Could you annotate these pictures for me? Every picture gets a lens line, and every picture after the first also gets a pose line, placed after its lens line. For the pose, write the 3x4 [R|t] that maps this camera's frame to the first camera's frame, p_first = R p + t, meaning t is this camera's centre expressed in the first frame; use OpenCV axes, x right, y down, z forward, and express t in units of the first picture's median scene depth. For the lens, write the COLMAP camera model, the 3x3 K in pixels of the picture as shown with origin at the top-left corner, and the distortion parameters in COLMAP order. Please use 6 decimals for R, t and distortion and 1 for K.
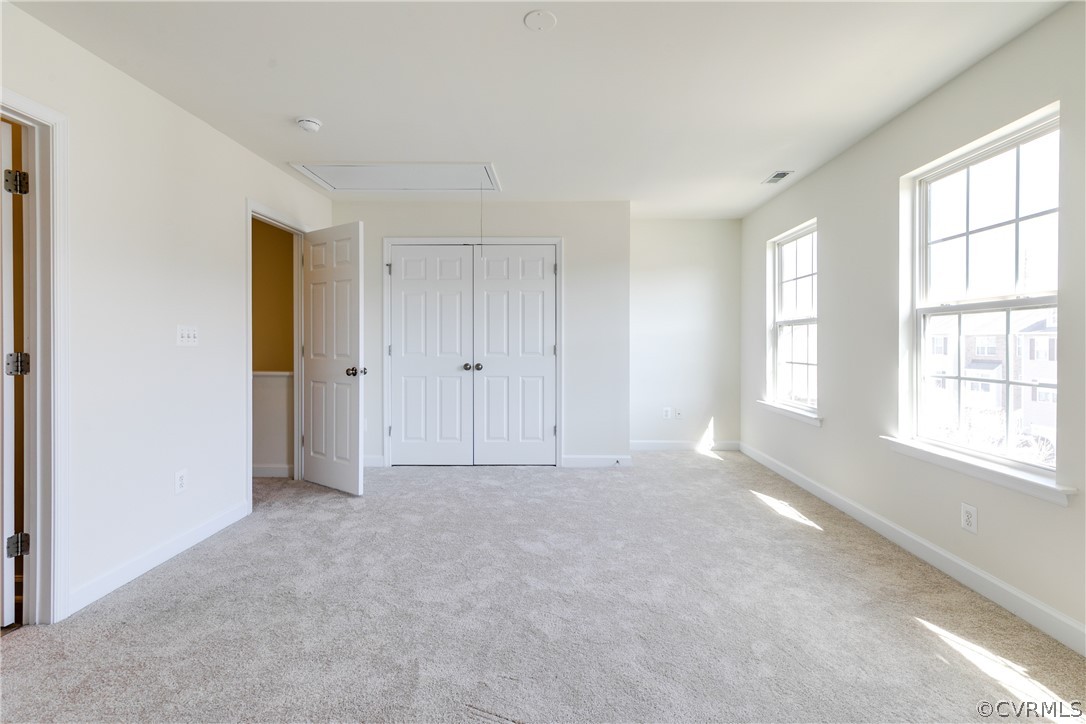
lens RADIAL K [[502.0, 0, 543.5], [0, 502.0, 344.5], [0, 0, 1]] dist [0.004360, -0.000819]
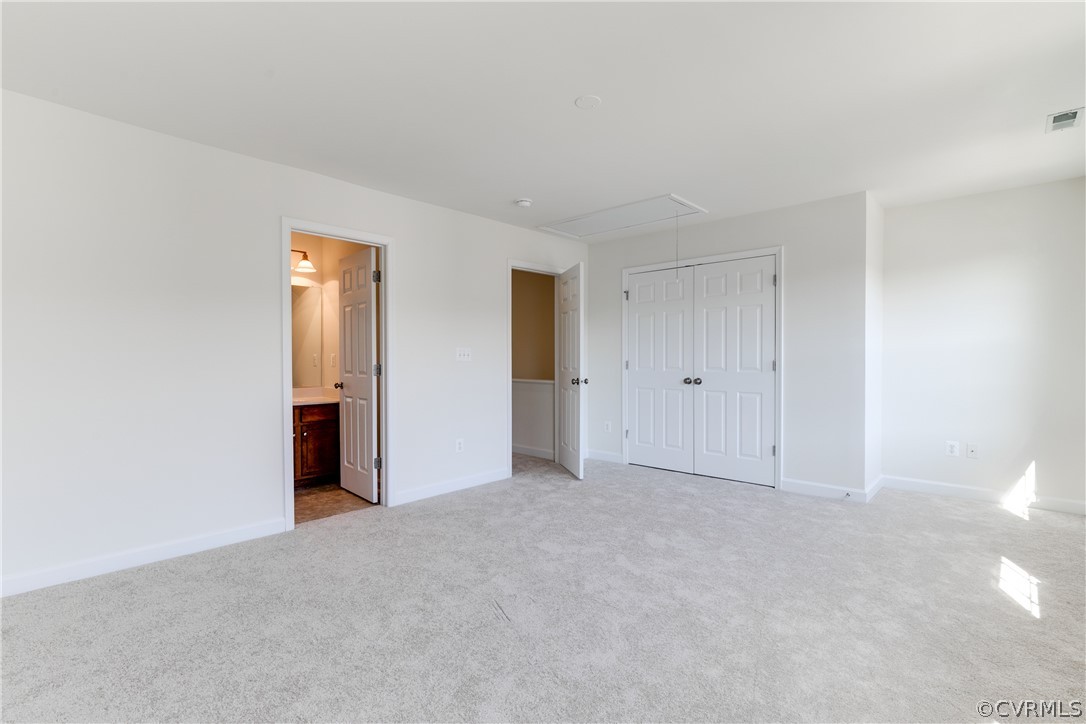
lens RADIAL K [[513.2, 0, 543.0], [0, 513.2, 362.0], [0, 0, 1]] dist [-0.004731, -0.001088]
pose [[0.734805, 0.003113, -0.678271, 0.415051], [-0.000115, 0.999990, 0.004465, -0.000449], [0.678279, -0.003203, 0.734798, -0.010092]]
